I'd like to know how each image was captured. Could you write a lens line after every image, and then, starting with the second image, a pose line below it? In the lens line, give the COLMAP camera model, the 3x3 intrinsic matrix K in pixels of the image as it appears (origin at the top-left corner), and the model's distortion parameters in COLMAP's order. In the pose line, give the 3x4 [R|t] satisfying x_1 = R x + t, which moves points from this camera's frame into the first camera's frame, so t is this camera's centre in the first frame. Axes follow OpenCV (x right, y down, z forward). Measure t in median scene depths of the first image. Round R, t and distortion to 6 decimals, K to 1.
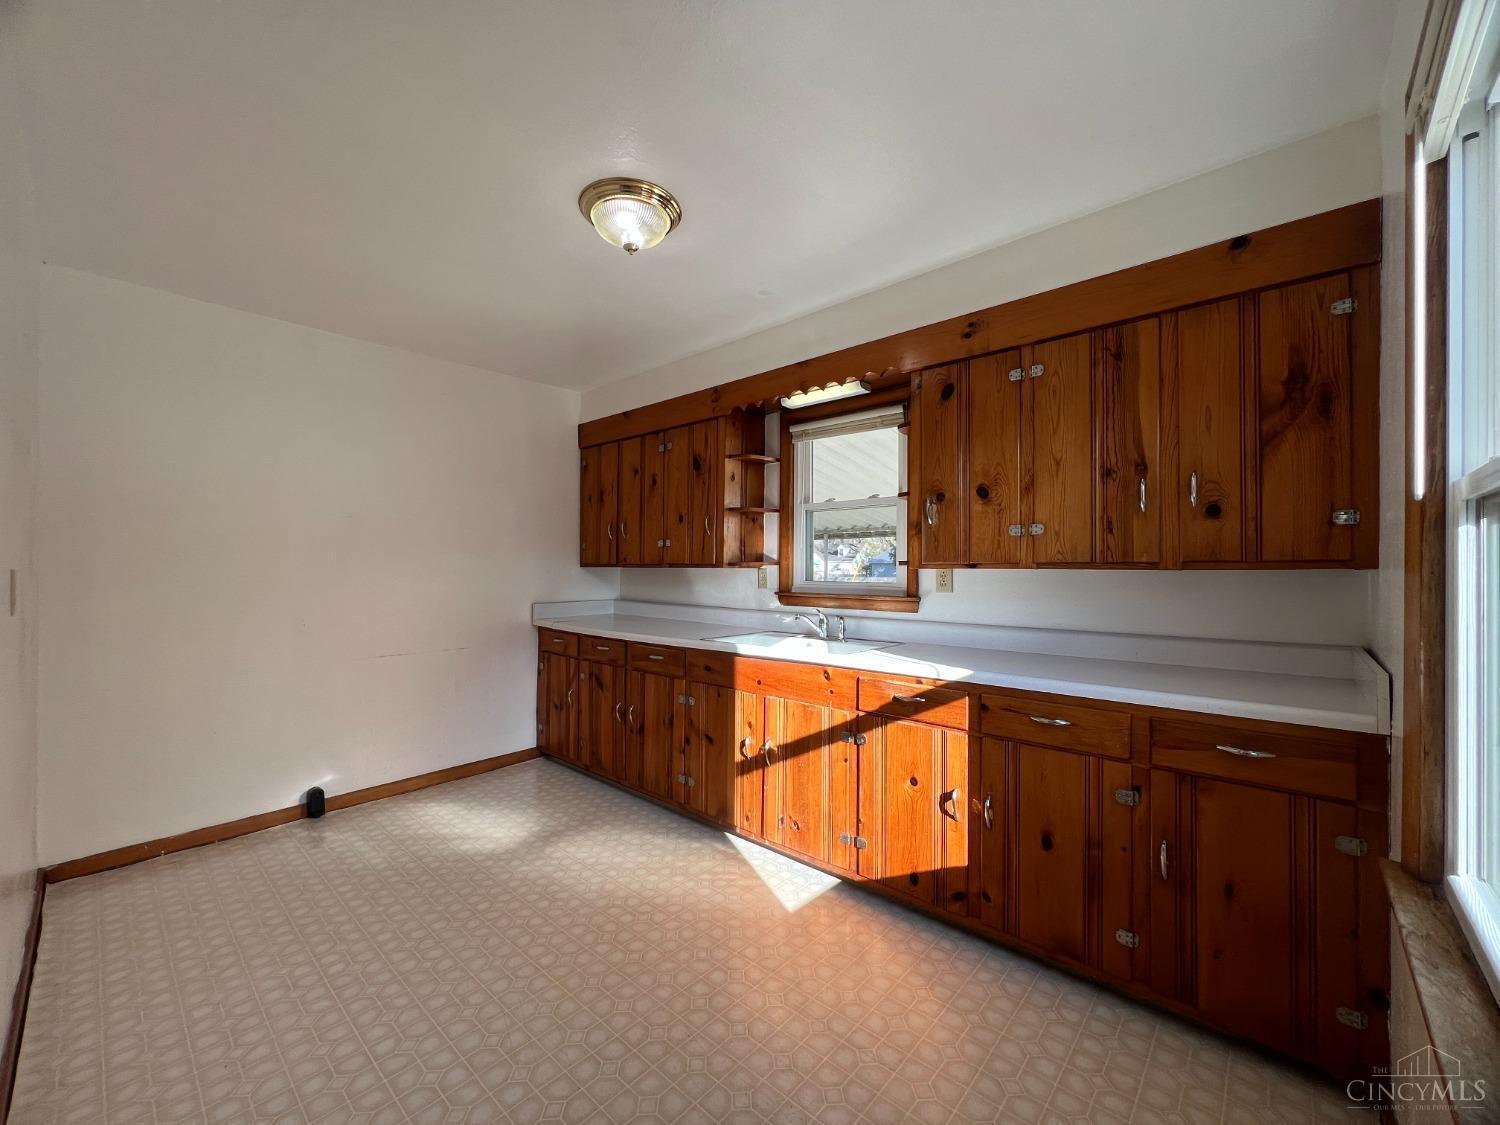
lens RADIAL K [[602.2, 0, 752.9], [0, 602.2, 565.2], [0, 0, 1]] dist [-0.000810, 0.000489]
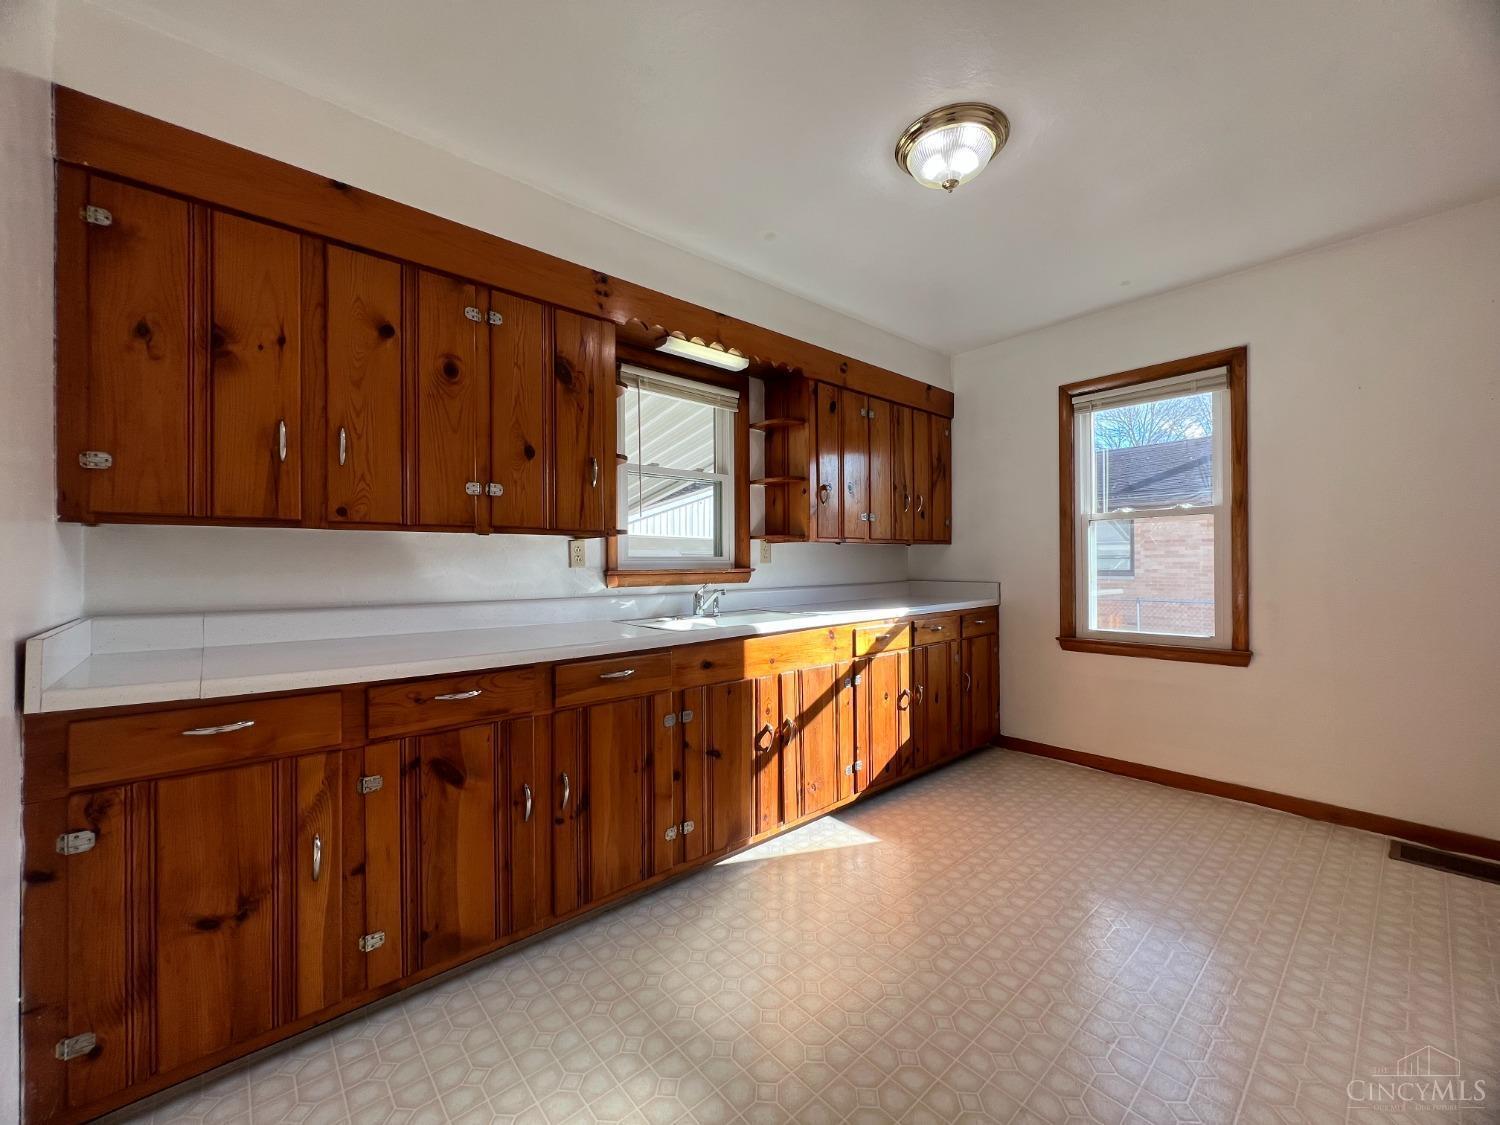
lens RADIAL K [[602.2, 0, 752.9], [0, 602.2, 565.2], [0, 0, 1]] dist [-0.000810, 0.000489]
pose [[0.111227, -0.008183, 0.993761, -1.140533], [0.005537, 0.999956, 0.007614, 0.052601], [-0.993780, 0.004656, 0.111268, 1.174095]]
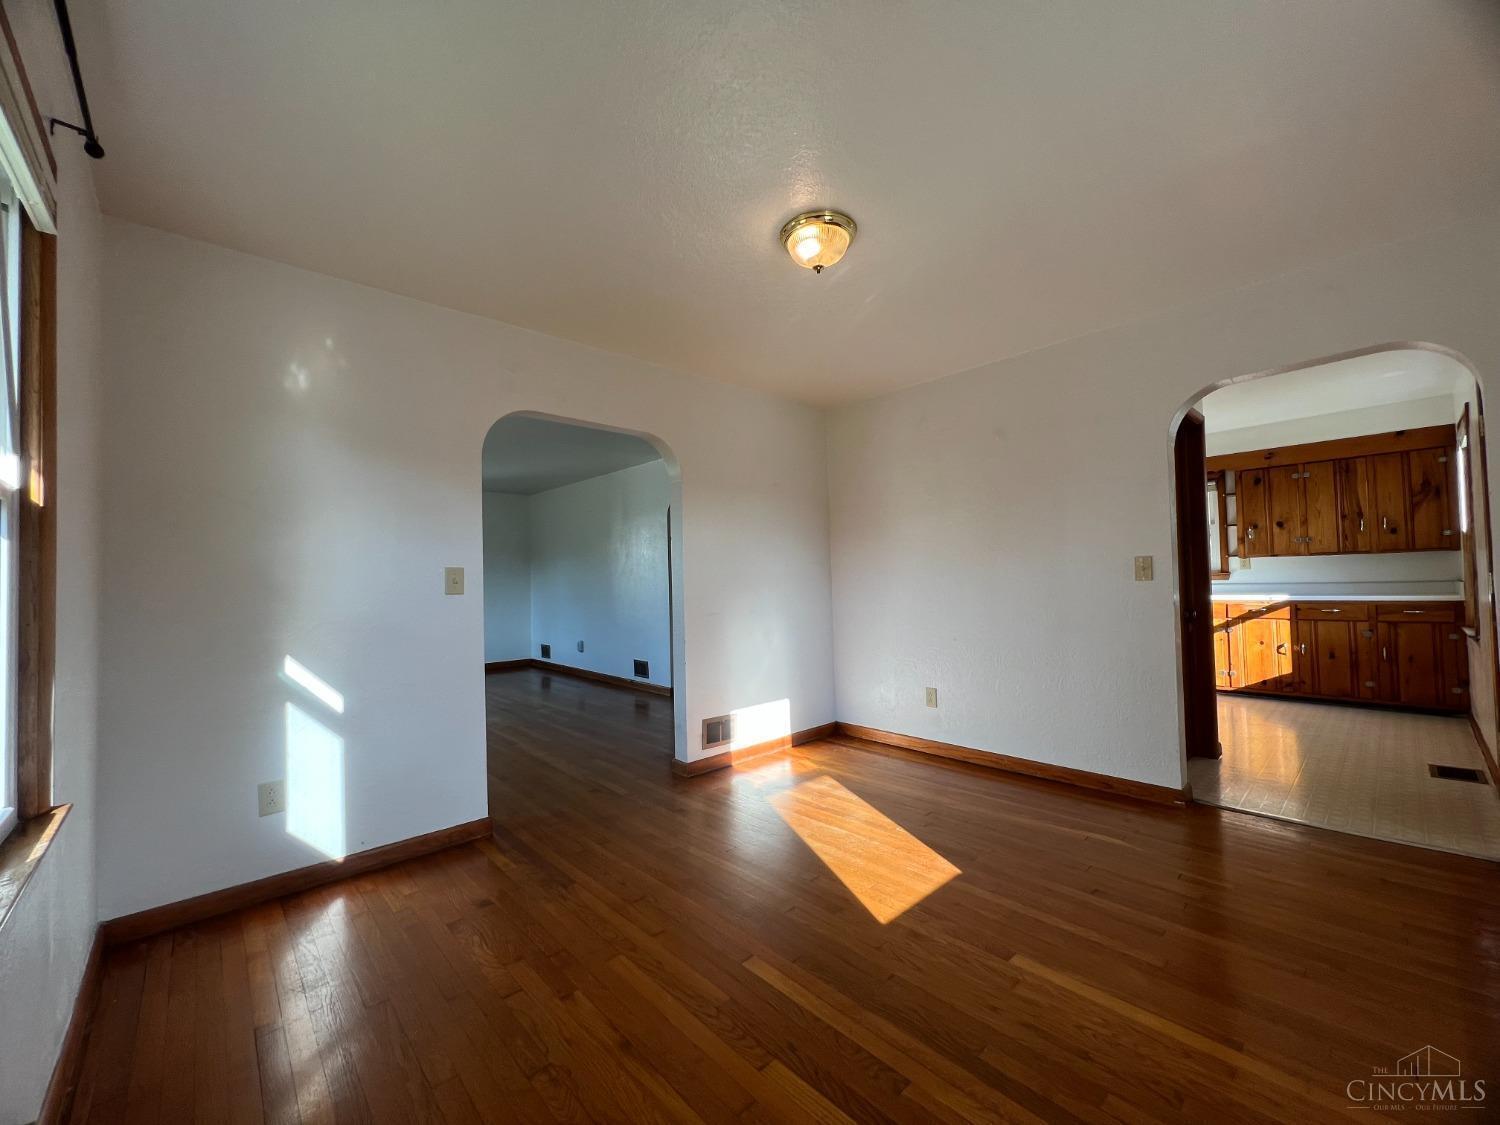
lens RADIAL K [[602.2, 0, 752.9], [0, 602.2, 565.2], [0, 0, 1]] dist [-0.000810, 0.000489]
pose [[0.995382, -0.030908, -0.090885, -1.613881], [0.029040, 0.999340, -0.021810, 0.033579], [0.091499, 0.019070, 0.995623, -1.694067]]
